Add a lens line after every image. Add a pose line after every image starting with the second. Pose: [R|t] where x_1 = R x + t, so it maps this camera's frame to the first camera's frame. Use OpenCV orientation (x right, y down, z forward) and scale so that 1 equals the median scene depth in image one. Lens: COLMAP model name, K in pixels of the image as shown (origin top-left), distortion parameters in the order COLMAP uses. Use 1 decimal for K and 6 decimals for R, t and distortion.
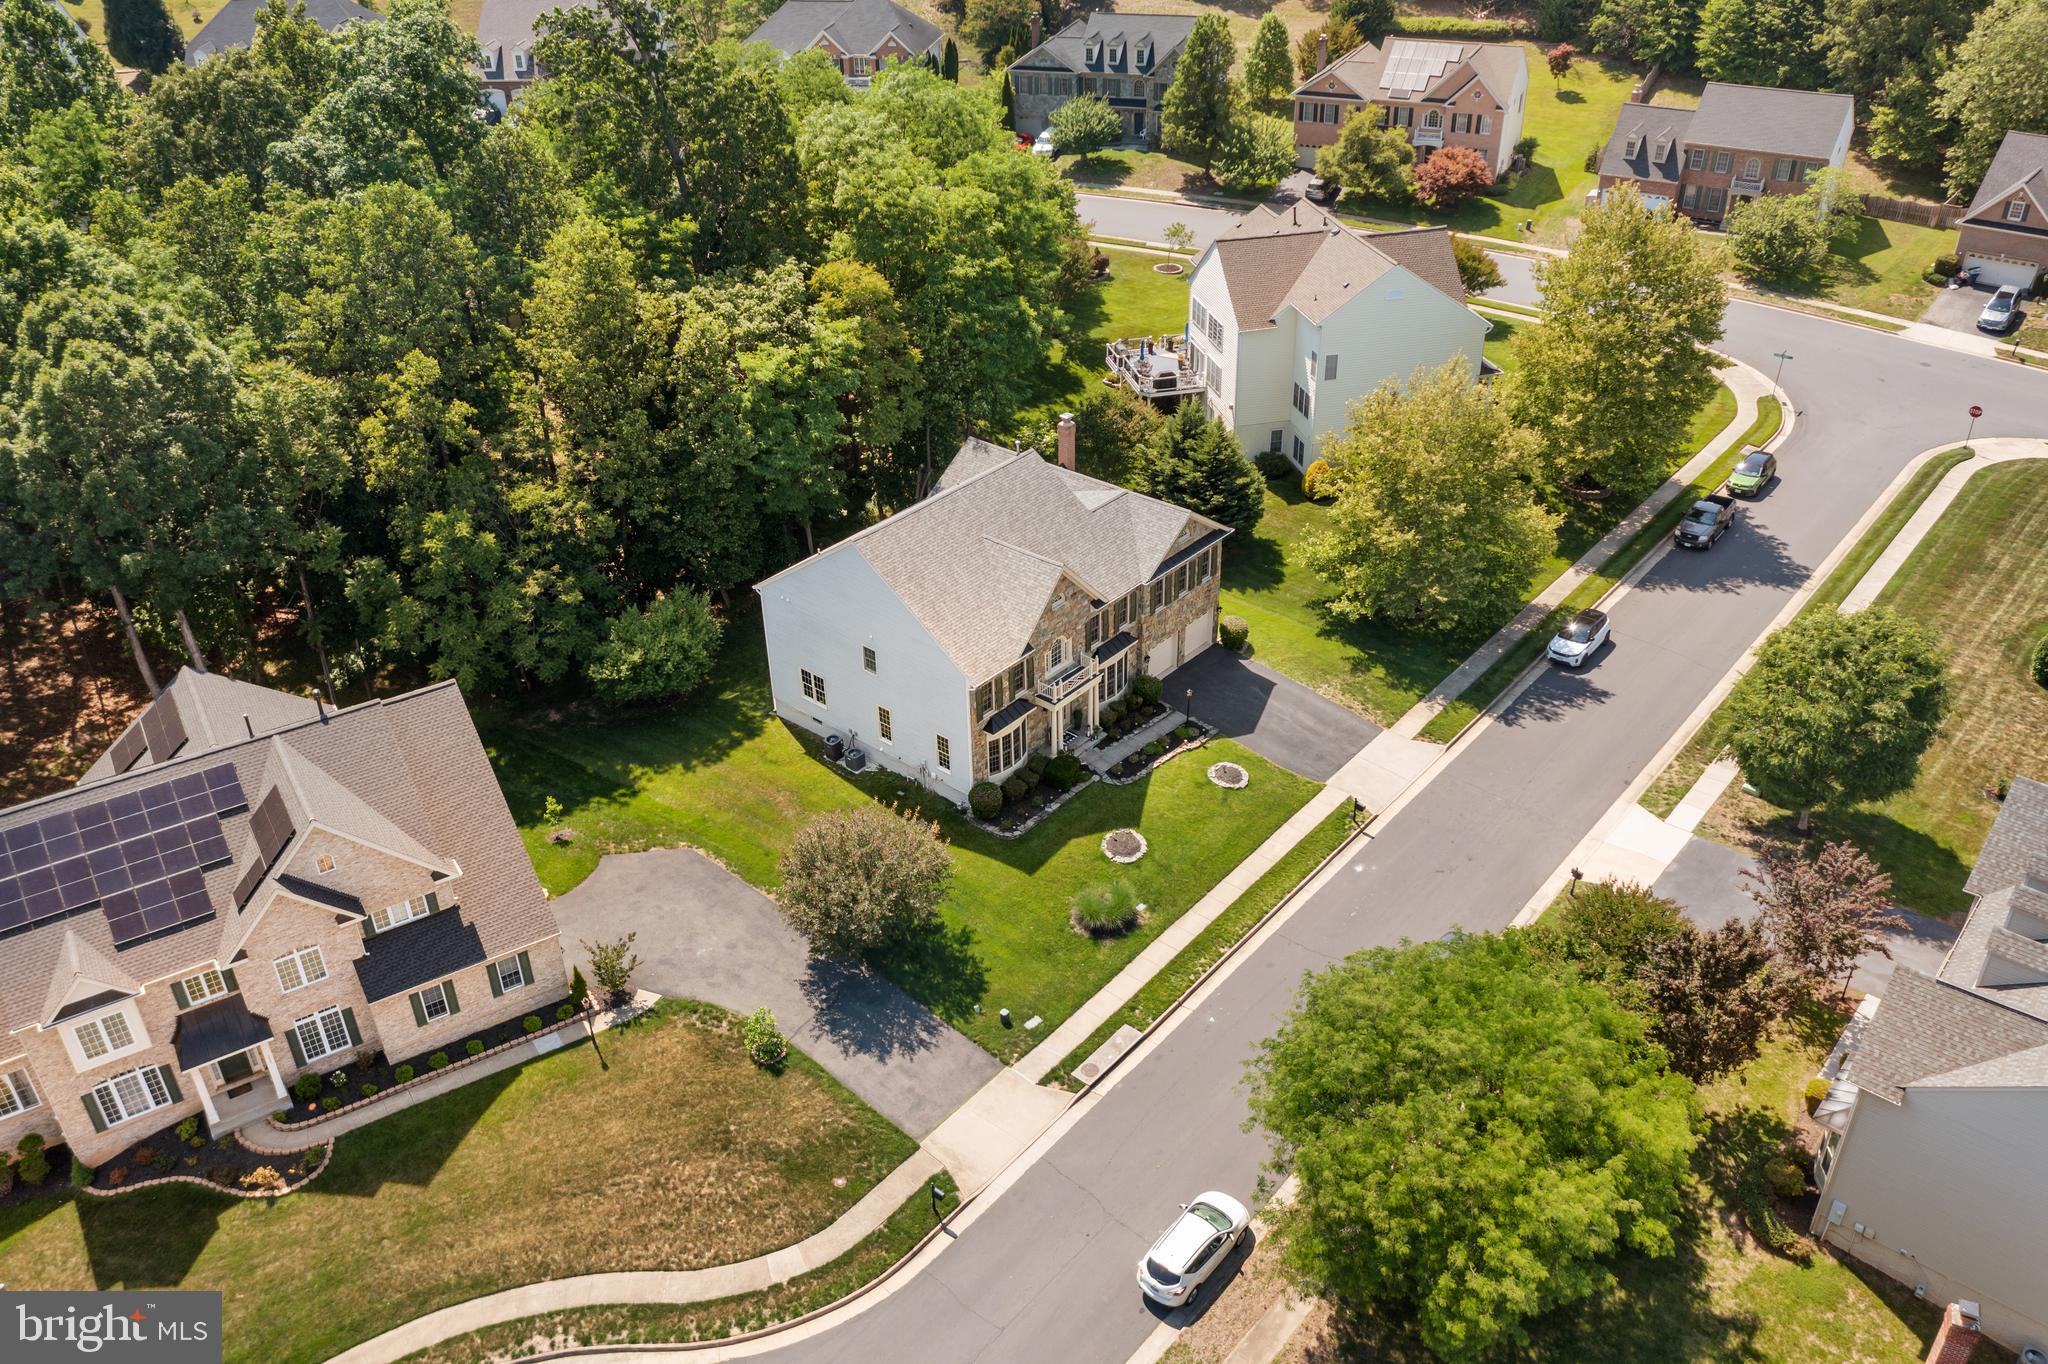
lens RADIAL K [[1616.8, 0, 1024.5], [0, 1616.8, 675.3], [0, 0, 1]] dist [-0.000093, -0.003235]
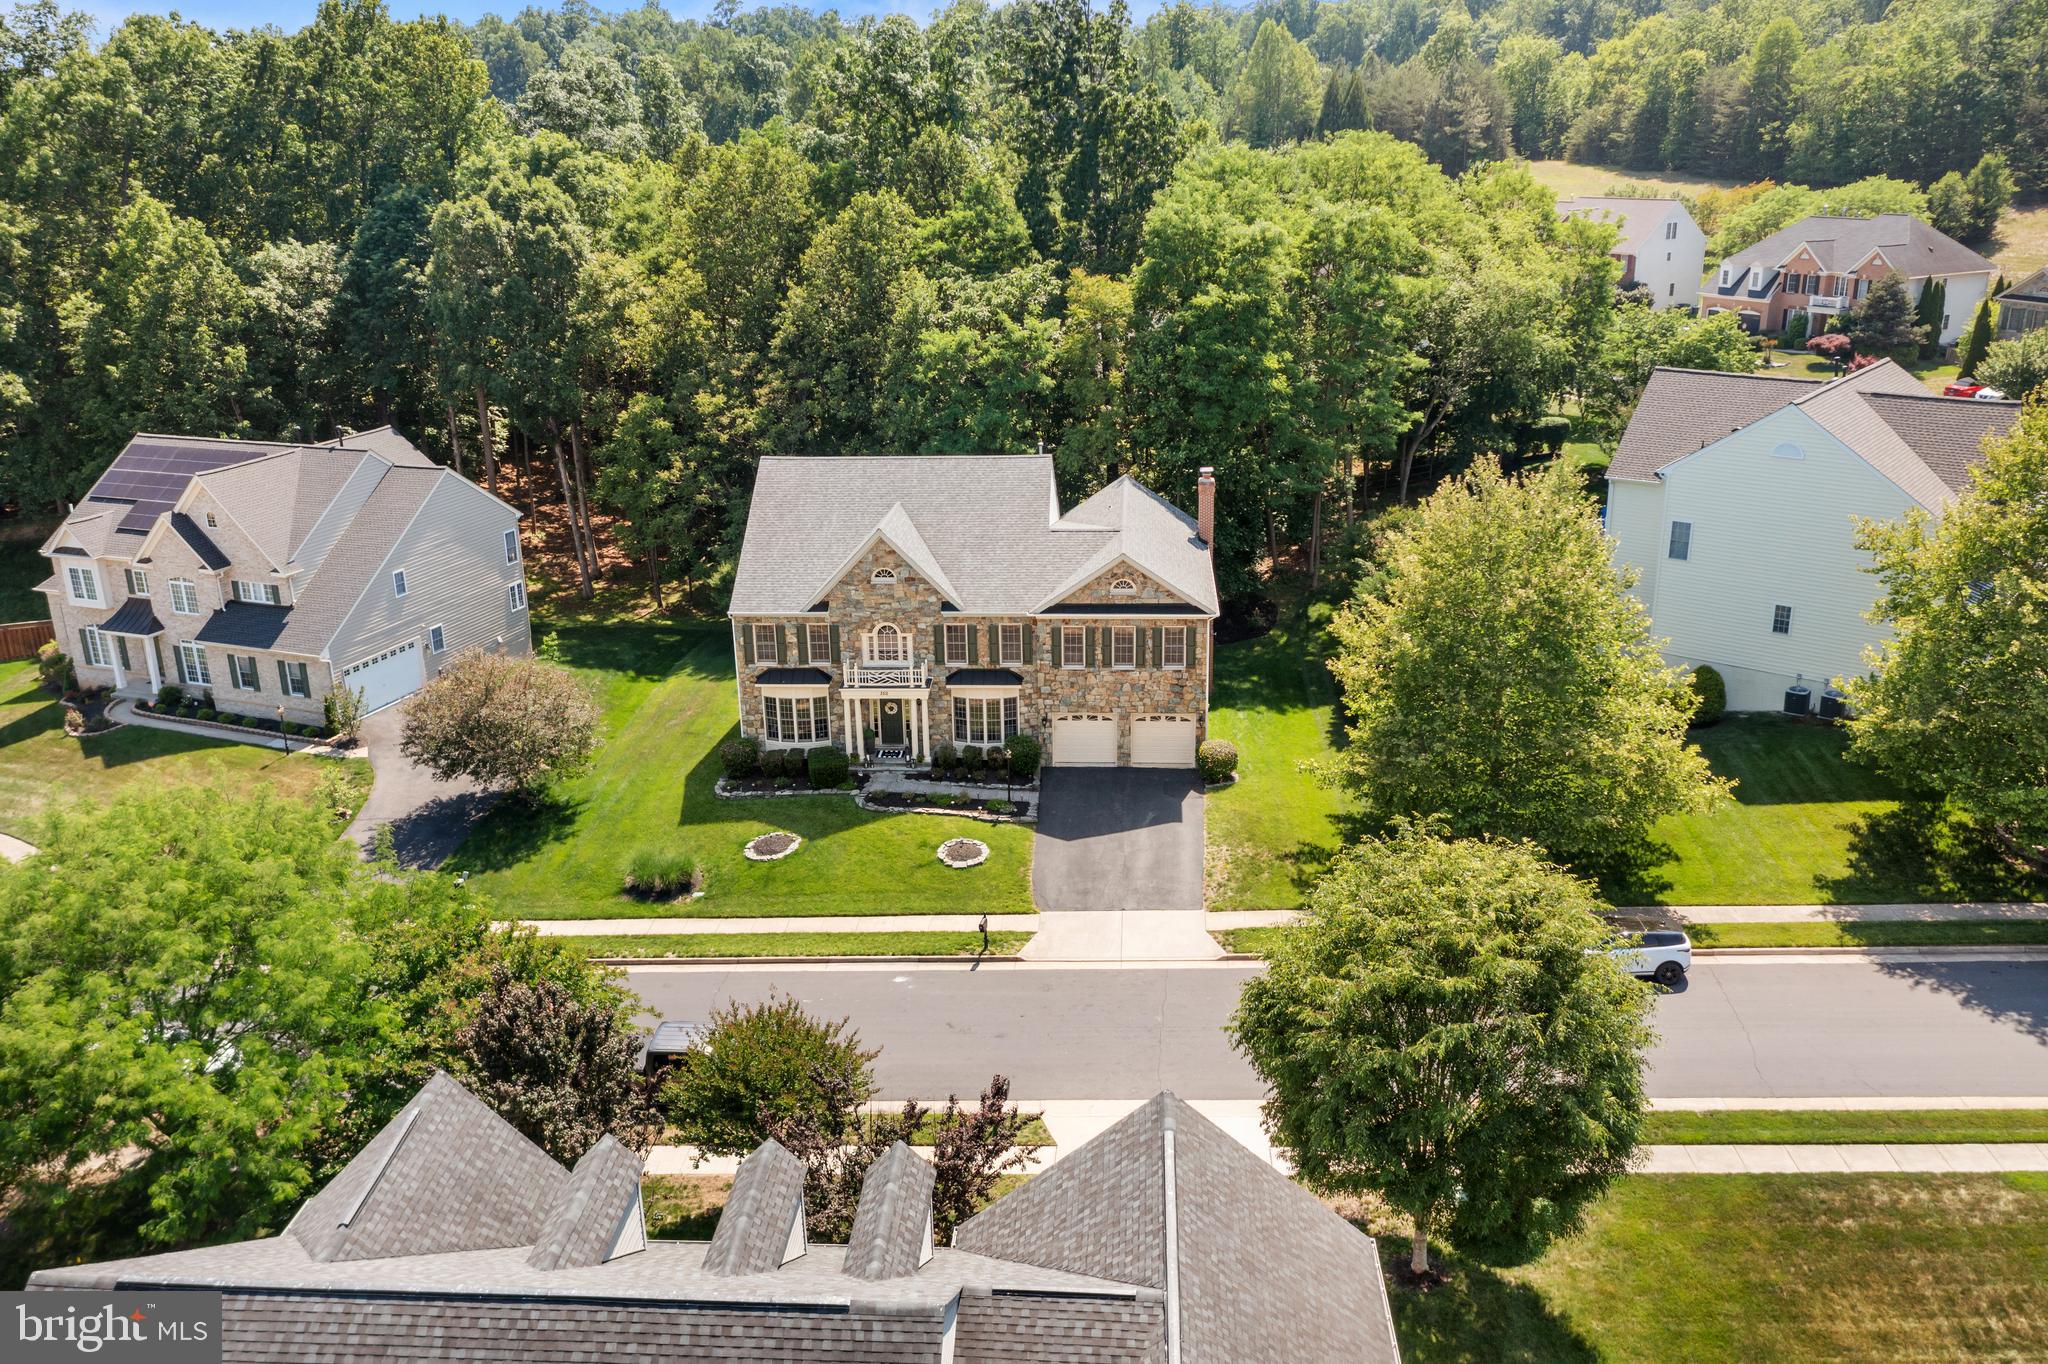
lens RADIAL K [[1616.8, 0, 1024.5], [0, 1616.8, 675.3], [0, 0, 1]] dist [-0.000093, -0.003235]
pose [[0.598670, 0.267502, -0.755008, 0.699136], [-0.416984, 0.908873, -0.008623, -0.020975], [0.683899, 0.319989, 0.655659, 0.478987]]
